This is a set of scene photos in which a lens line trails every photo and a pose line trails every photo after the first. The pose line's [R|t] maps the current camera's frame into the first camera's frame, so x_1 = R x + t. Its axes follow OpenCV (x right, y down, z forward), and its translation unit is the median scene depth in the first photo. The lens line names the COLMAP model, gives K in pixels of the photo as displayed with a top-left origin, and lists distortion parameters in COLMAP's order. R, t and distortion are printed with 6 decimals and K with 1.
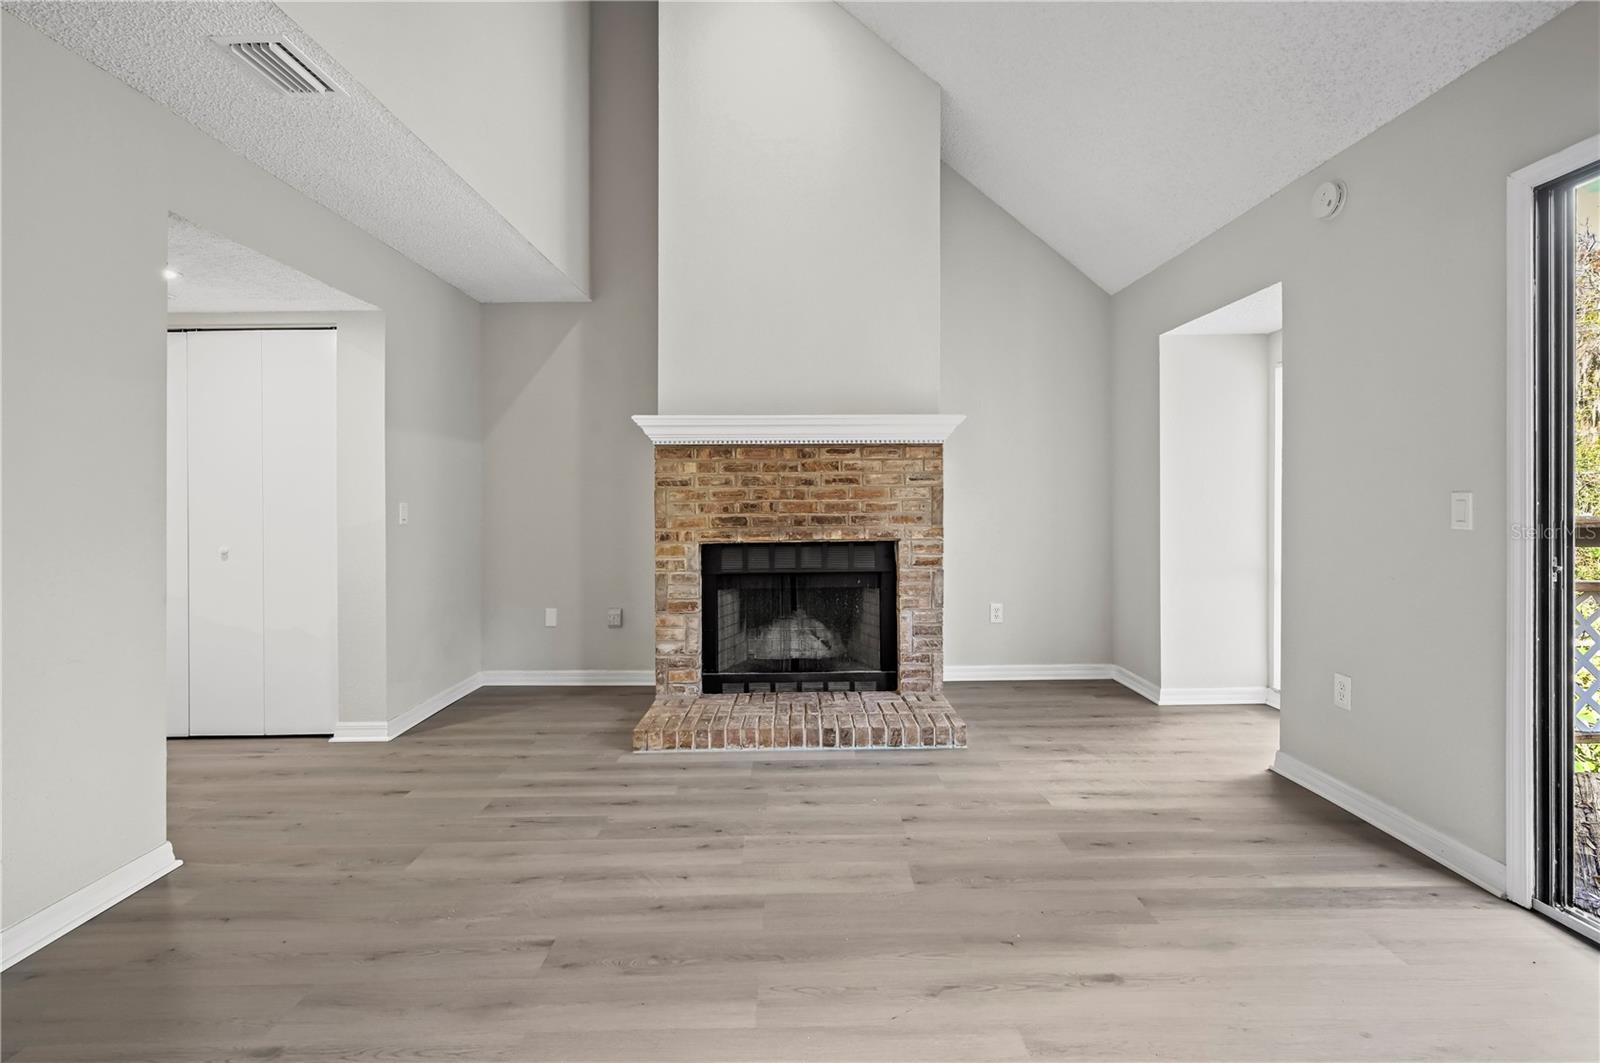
lens RADIAL K [[721.3, 0, 804.4], [0, 721.3, 495.9], [0, 0, 1]] dist [-0.000538, -0.000025]
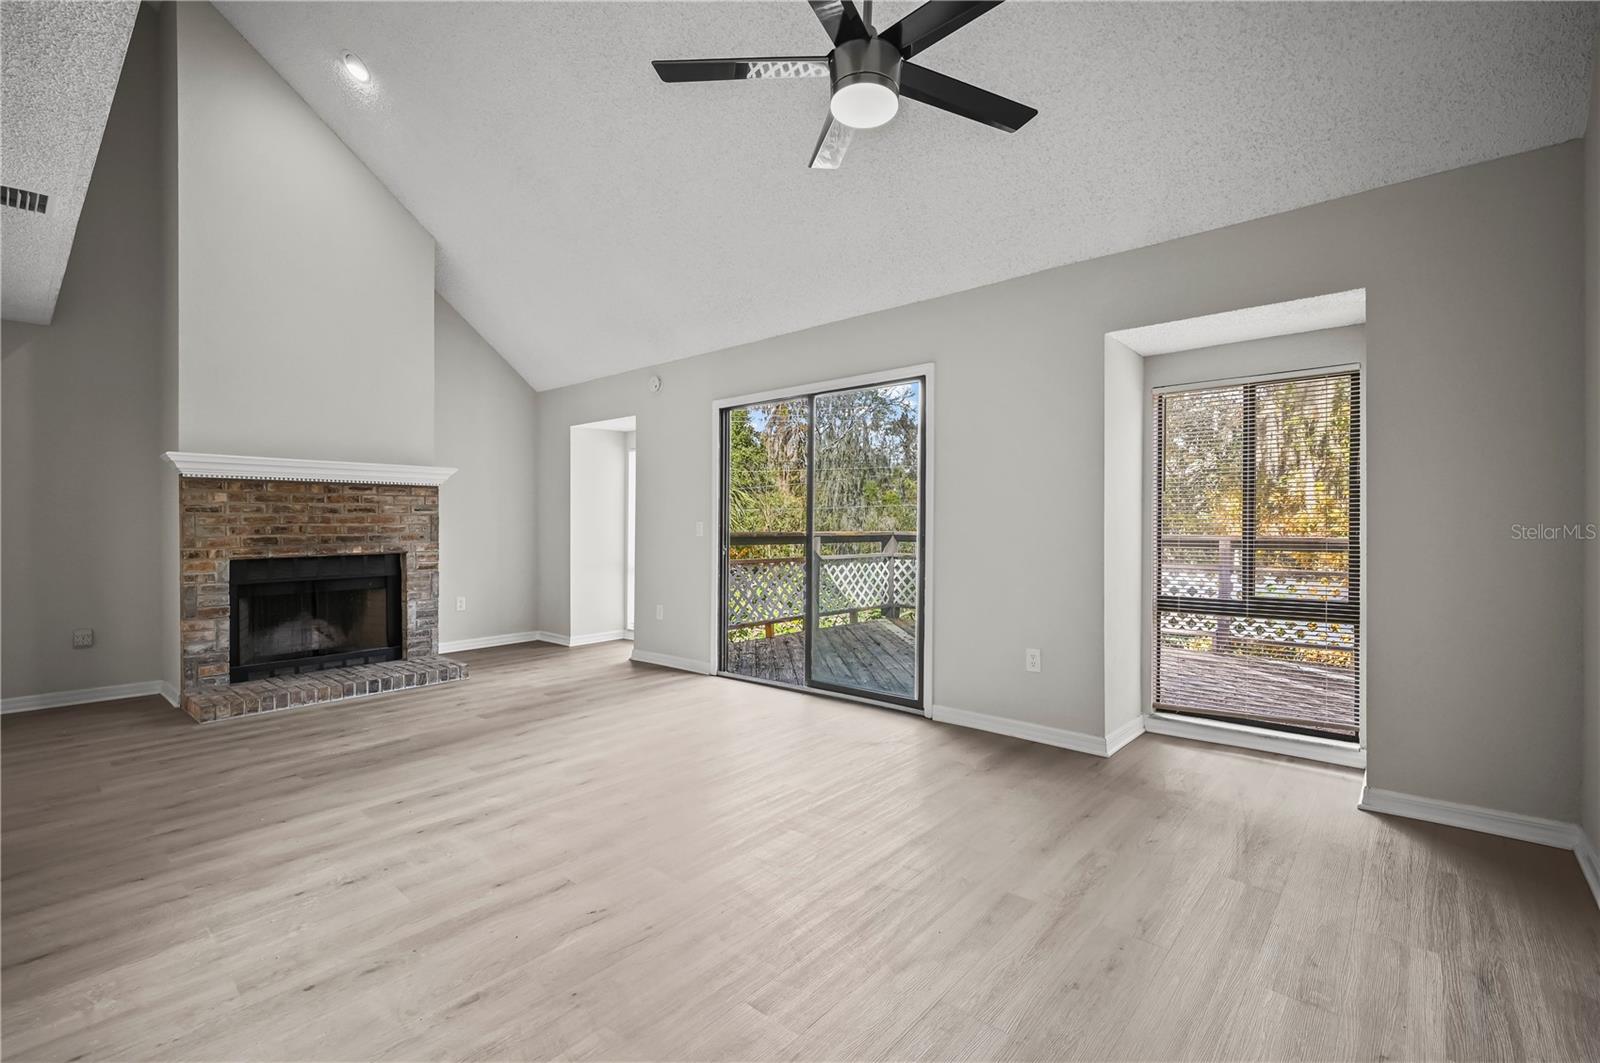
lens RADIAL K [[712.9, 0, 800.0], [0, 712.9, 531.5], [0, 0, 1]] dist [0.000621, 0.000104]
pose [[0.667058, -0.004980, 0.744989, -0.401719], [-0.004410, 0.999934, 0.010633, 0.001451], [-0.744993, -0.010379, 0.666992, -0.523982]]
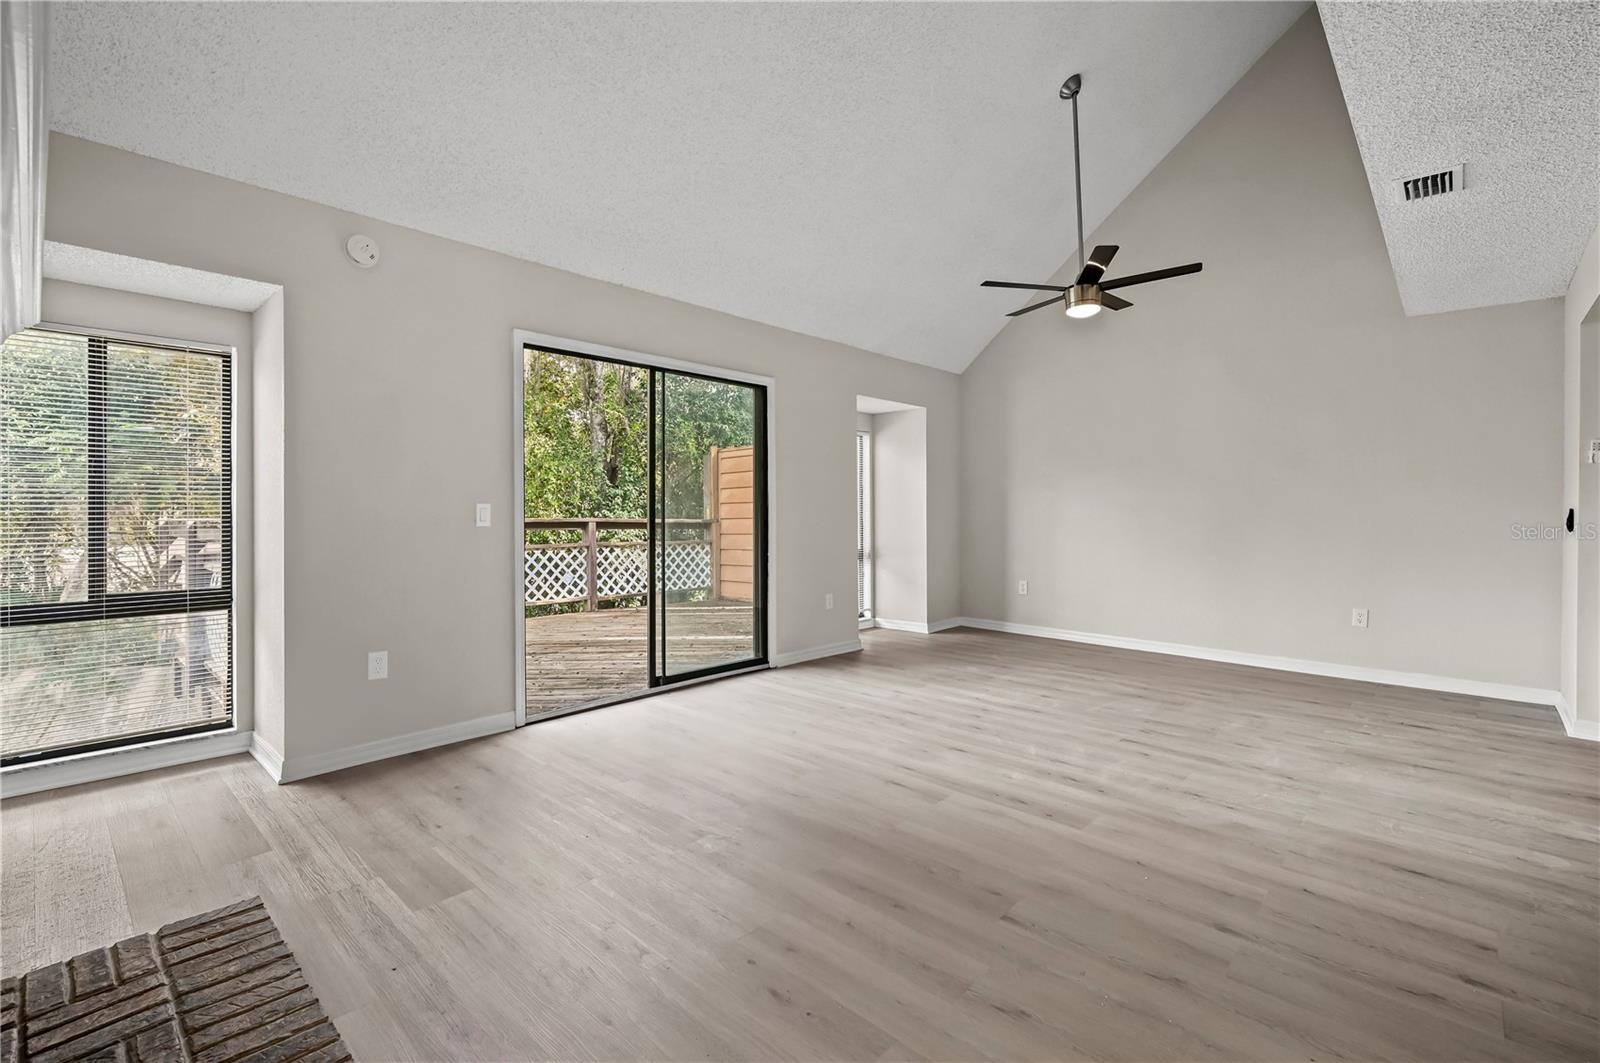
lens RADIAL K [[712.9, 0, 800.0], [0, 712.9, 531.5], [0, 0, 1]] dist [0.000621, 0.000104]
pose [[-0.726221, -0.019345, 0.687189, -0.416422], [-0.003381, 0.999692, 0.024570, 0.008215], [-0.687453, 0.015520, -0.726063, 0.966754]]
